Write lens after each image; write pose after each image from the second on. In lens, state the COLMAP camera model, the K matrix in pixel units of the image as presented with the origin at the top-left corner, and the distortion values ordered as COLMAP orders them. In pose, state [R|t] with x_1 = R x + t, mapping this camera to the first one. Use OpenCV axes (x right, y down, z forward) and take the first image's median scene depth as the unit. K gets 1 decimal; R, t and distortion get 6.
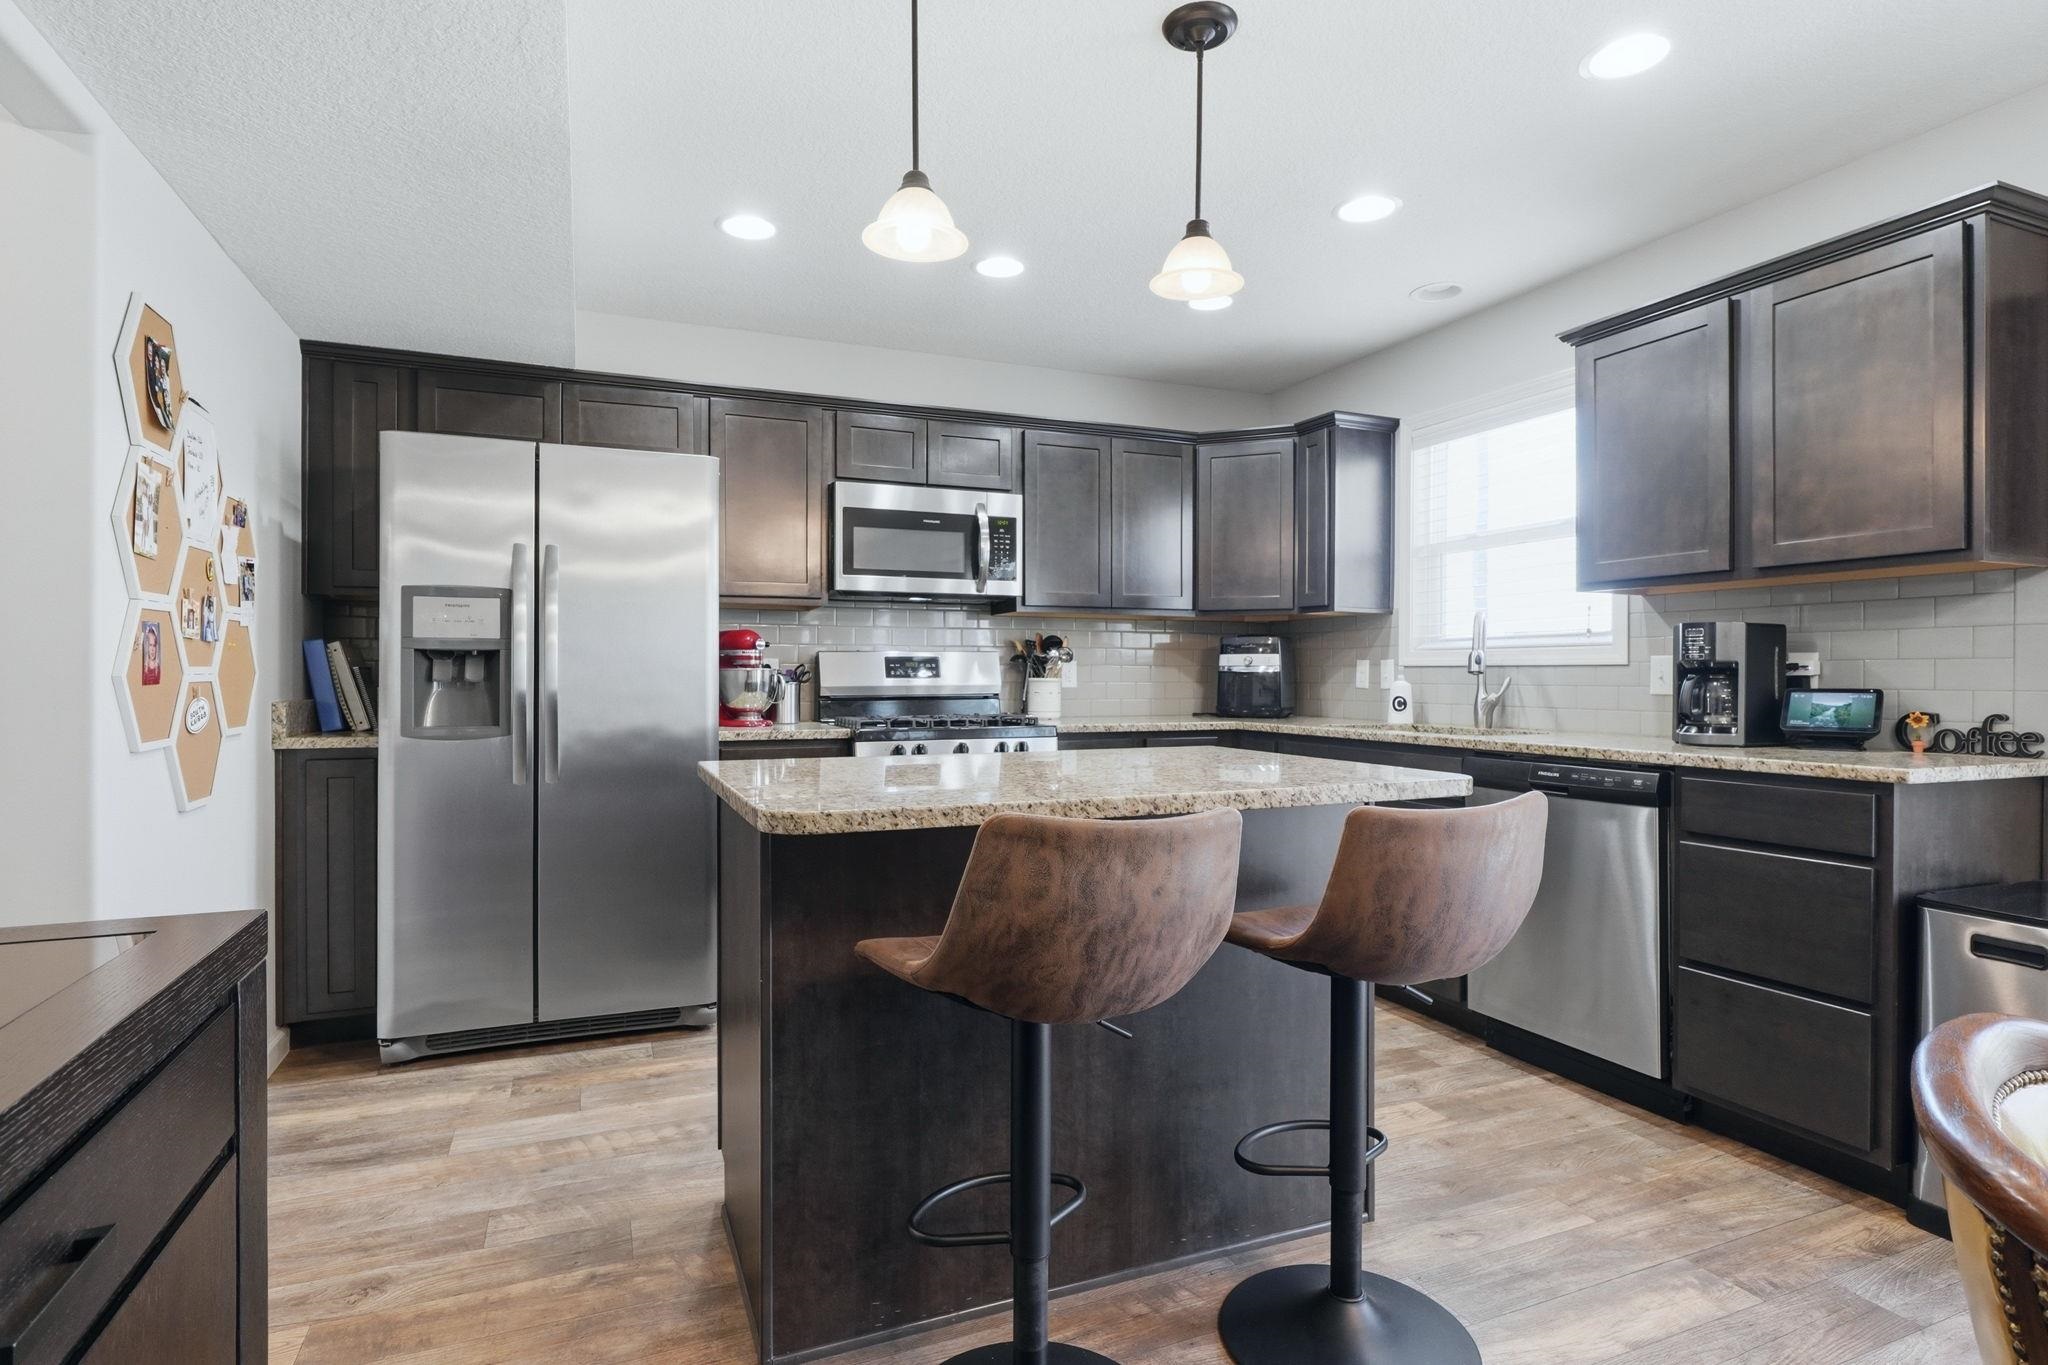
lens RADIAL K [[1032.0, 0, 1016.2], [0, 1032.0, 682.4], [0, 0, 1]] dist [-0.012383, 0.000425]
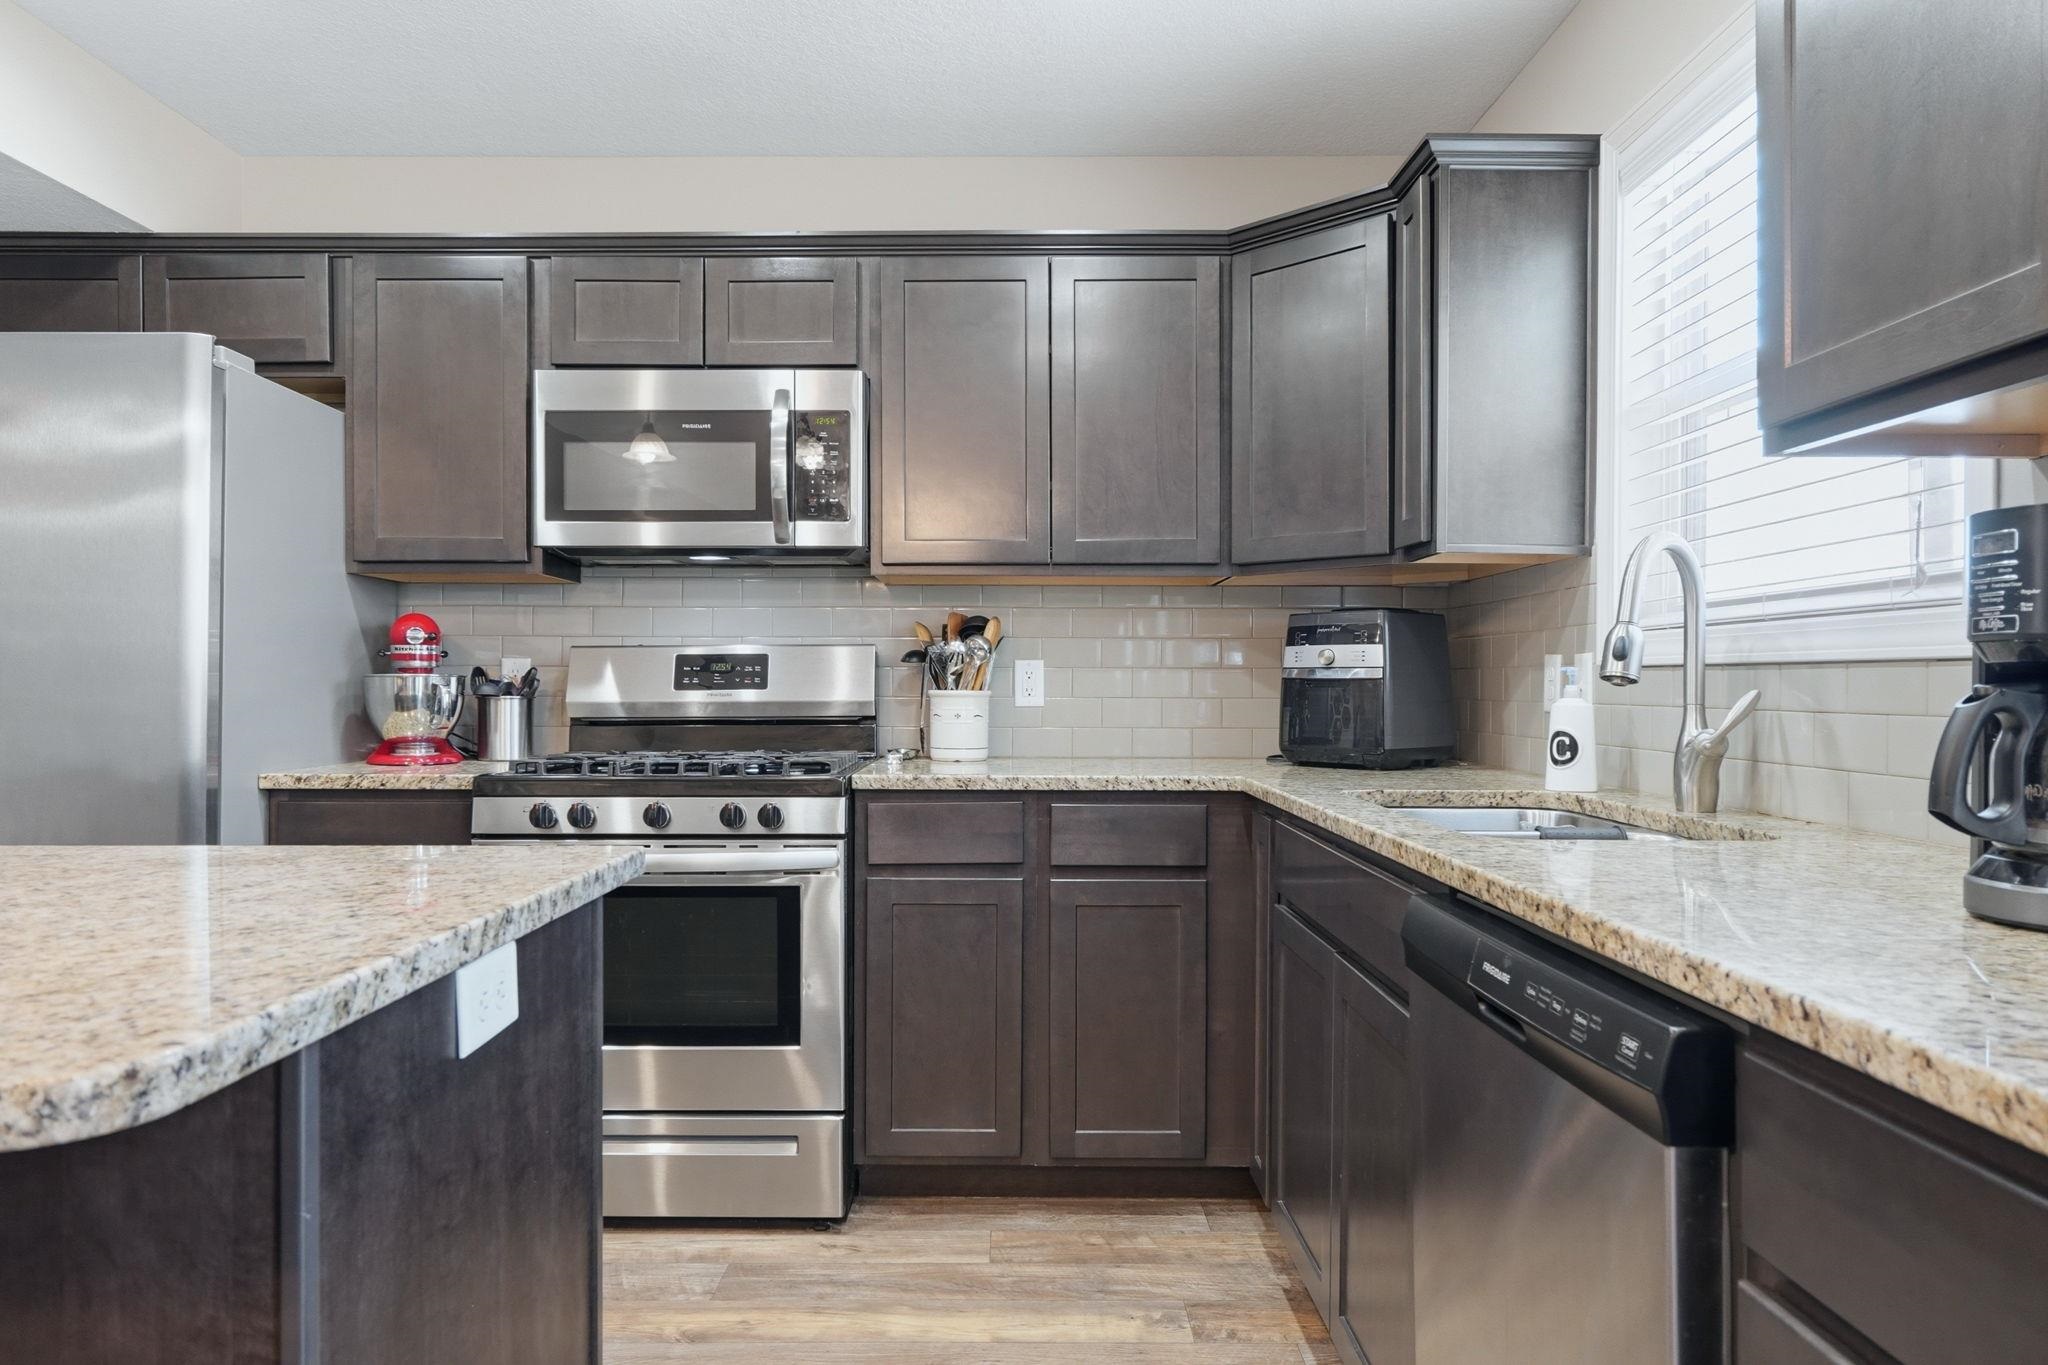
lens RADIAL K [[1315.7, 0, 1018.1], [0, 1315.7, 688.8], [0, 0, 1]] dist [-0.004982, 0.003316]
pose [[0.923089, 0.002460, -0.384577, 0.404112], [-0.003633, 0.999991, -0.002324, -0.003731], [0.384568, 0.003542, 0.923090, 0.395536]]
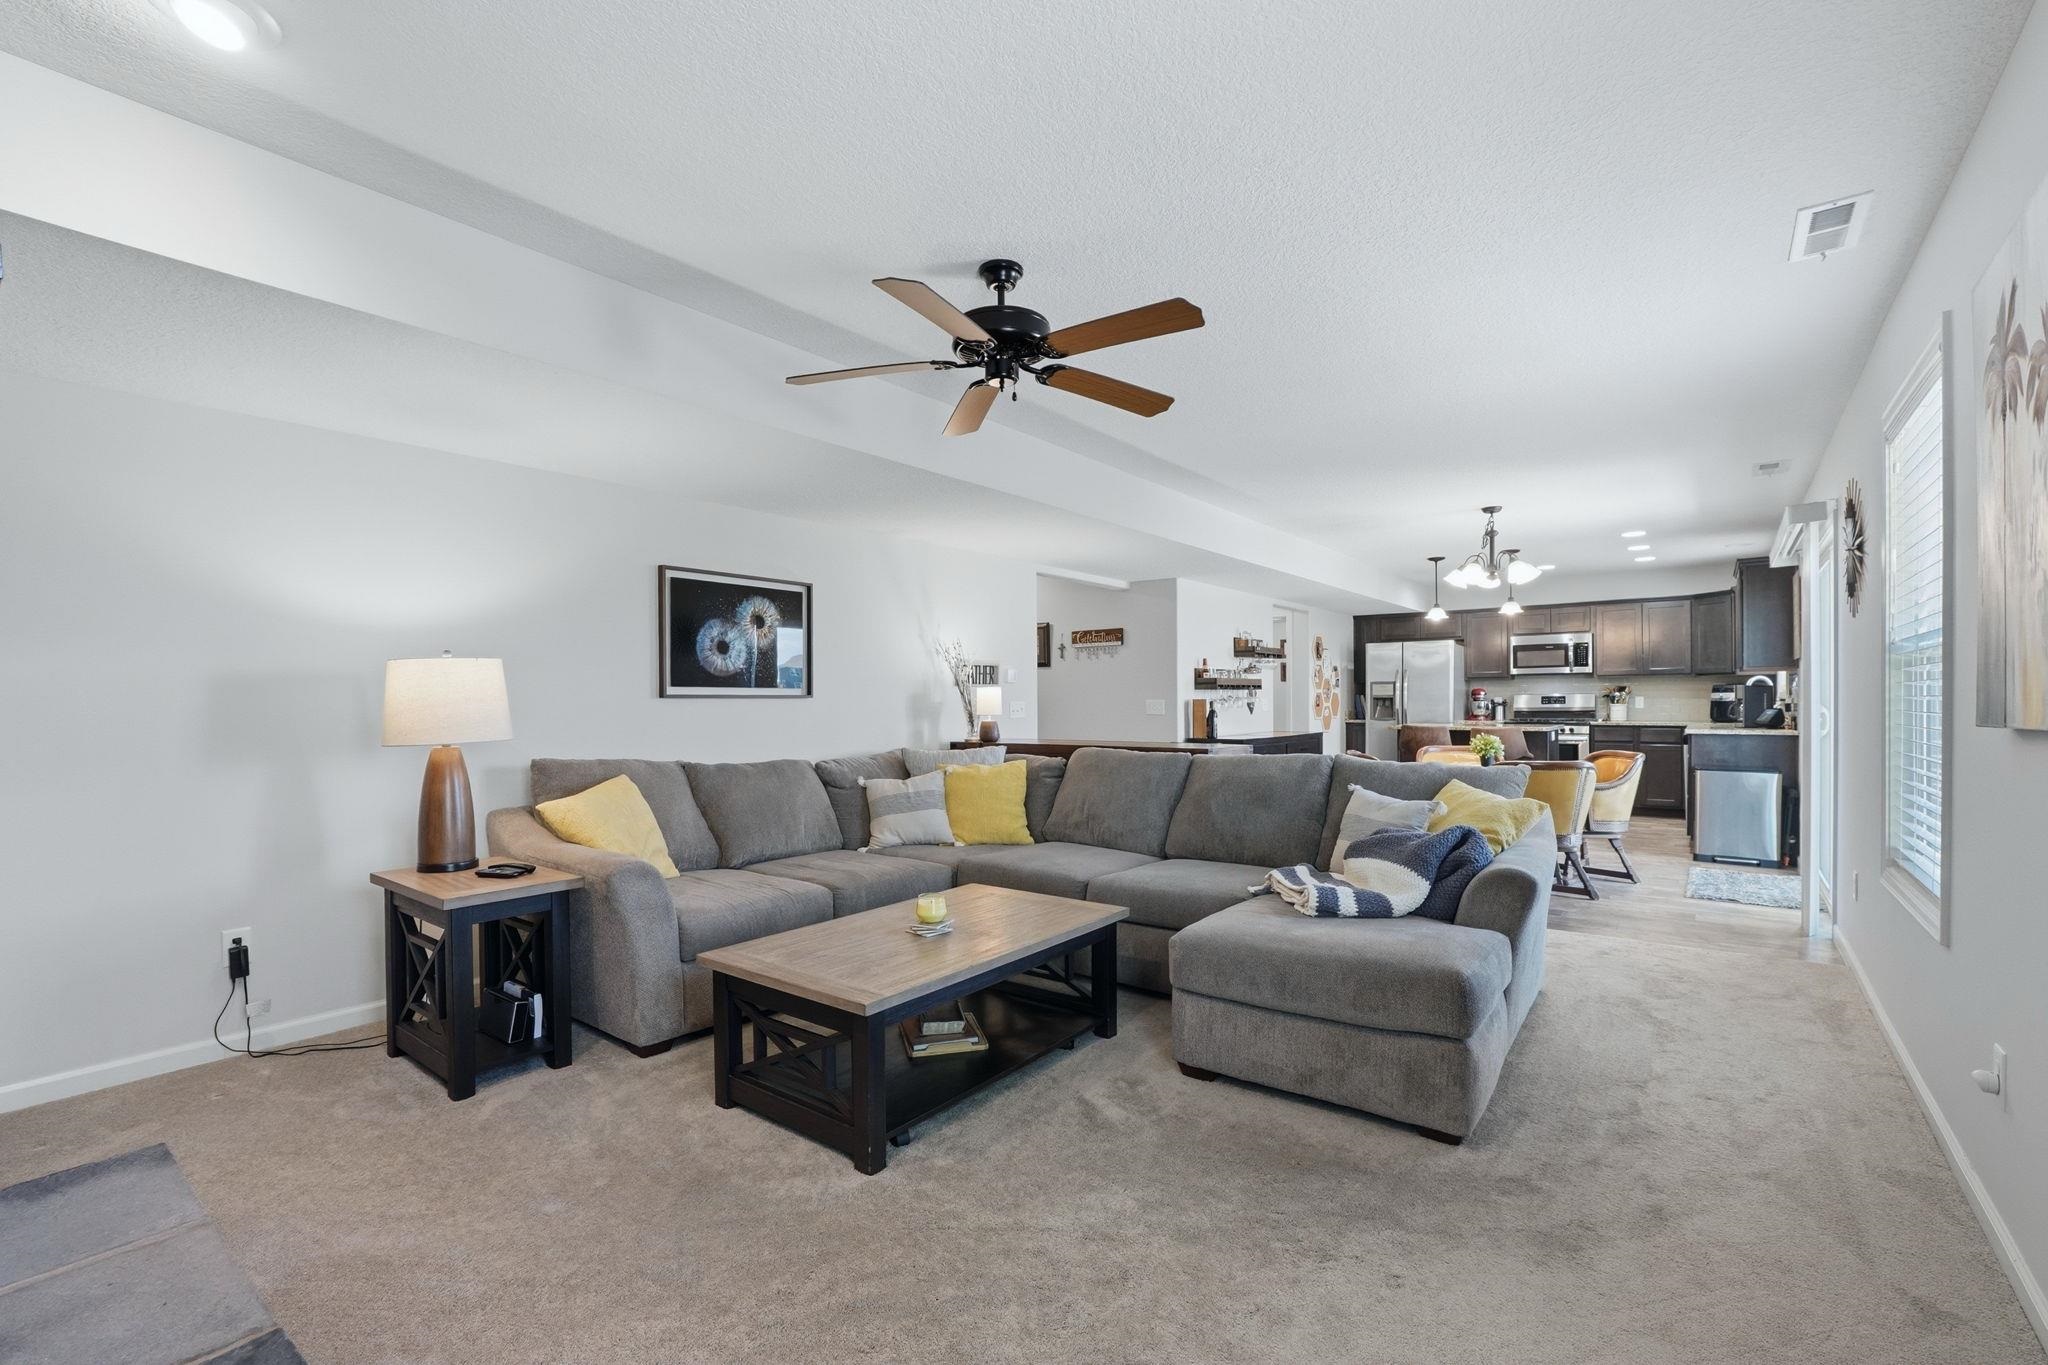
lens RADIAL K [[890.0, 0, 1011.5], [0, 890.0, 706.7], [0, 0, 1]] dist [-0.017630, -0.000100]
pose [[0.486932, -0.000198, -0.873440, 1.355037], [0.002176, 0.999997, 0.000987, -0.003263], [0.873437, -0.002381, 0.486931, -1.484329]]
